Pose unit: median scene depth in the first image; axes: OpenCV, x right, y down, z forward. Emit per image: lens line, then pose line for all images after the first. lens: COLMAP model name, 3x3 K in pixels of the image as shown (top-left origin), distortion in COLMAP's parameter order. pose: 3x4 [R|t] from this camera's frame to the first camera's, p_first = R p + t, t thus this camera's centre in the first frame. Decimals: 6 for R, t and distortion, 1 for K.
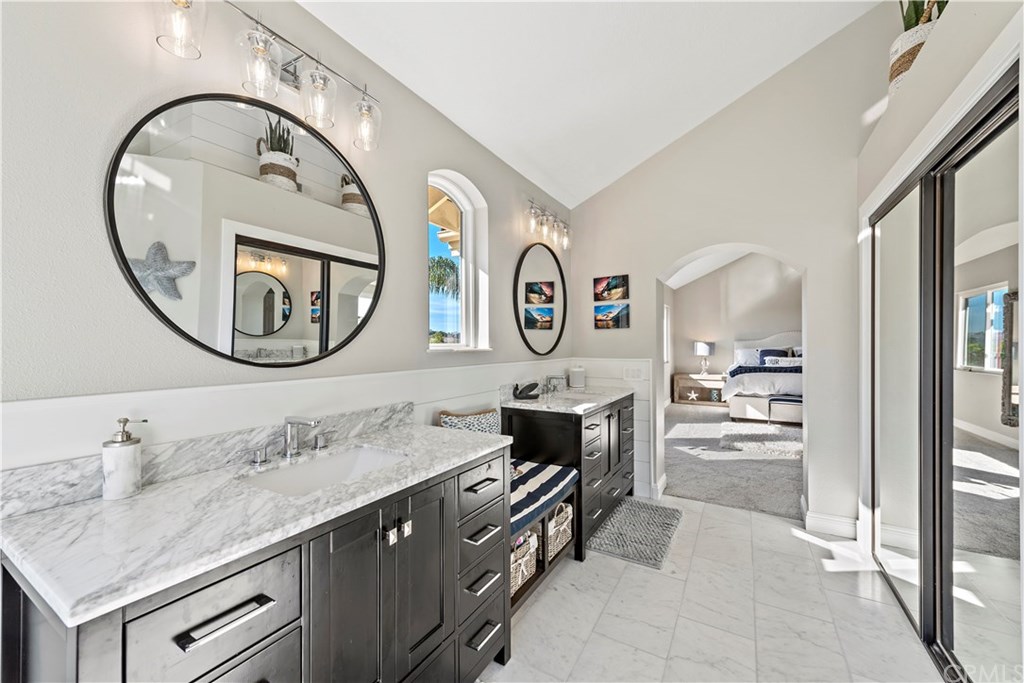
lens RADIAL K [[408.0, 0, 511.0], [0, 408.0, 346.5], [0, 0, 1]] dist [0.010991, -0.000213]
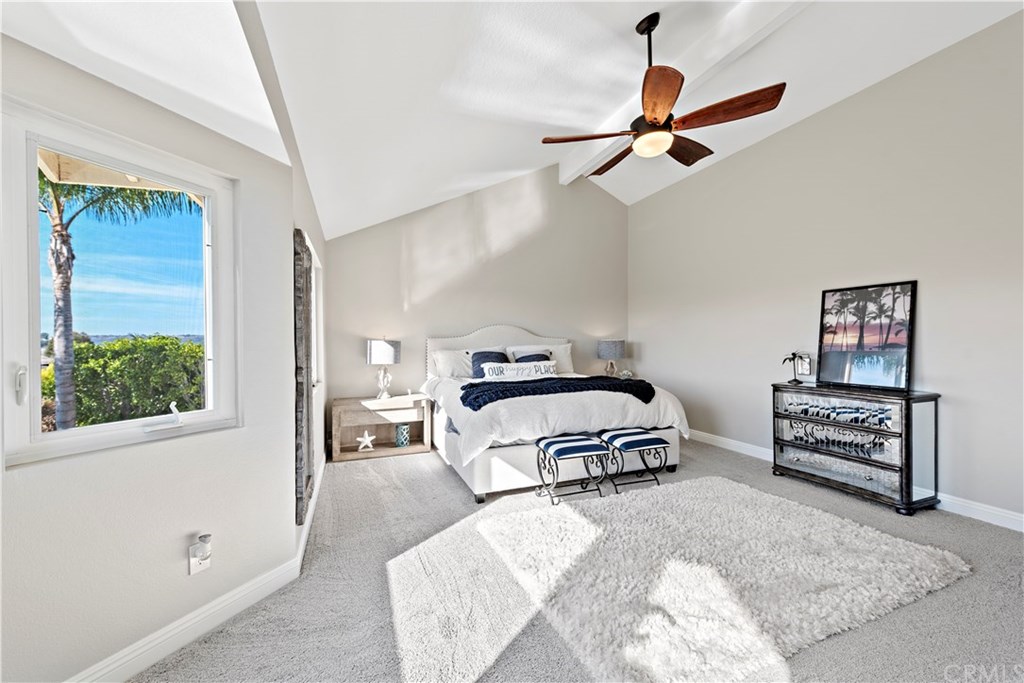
lens RADIAL K [[400.6, 0, 511.1], [0, 400.6, 344.8], [0, 0, 1]] dist [0.016263, -0.005014]
pose [[0.620943, -0.006550, 0.783828, 0.153388], [0.011921, 0.999928, -0.001087, -0.001650], [-0.783765, 0.010019, 0.620977, 0.530756]]
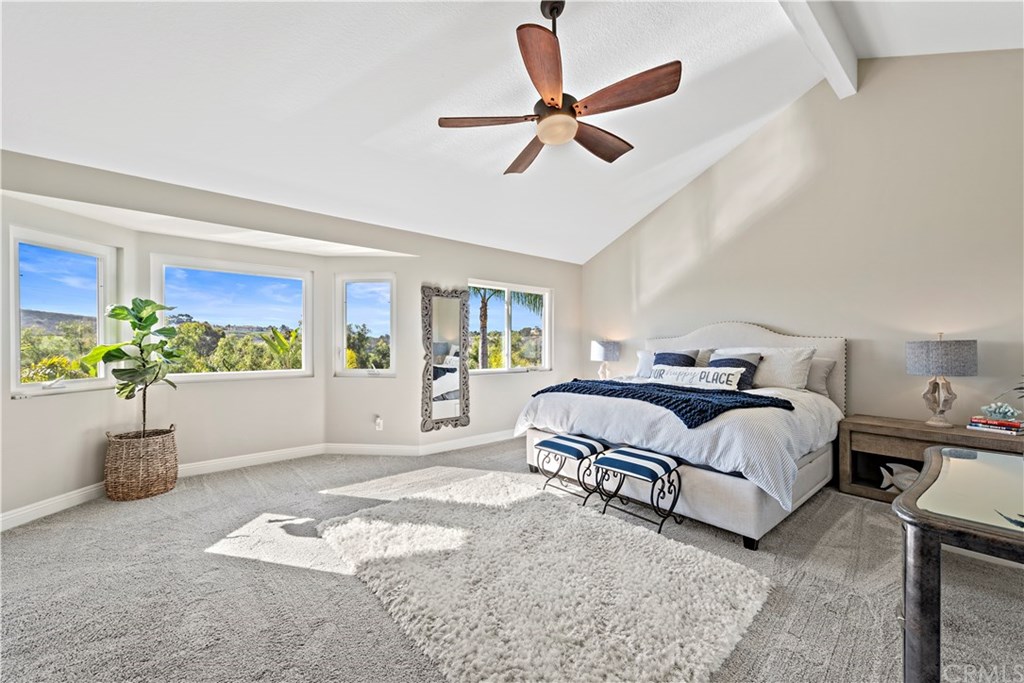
lens RADIAL K [[408.0, 0, 511.0], [0, 408.0, 346.5], [0, 0, 1]] dist [0.010991, -0.000213]
pose [[0.943087, 0.008289, -0.332443, 0.553743], [-0.009056, 0.999959, -0.000756, 0.000178], [0.332423, 0.003723, 0.943123, 0.335940]]
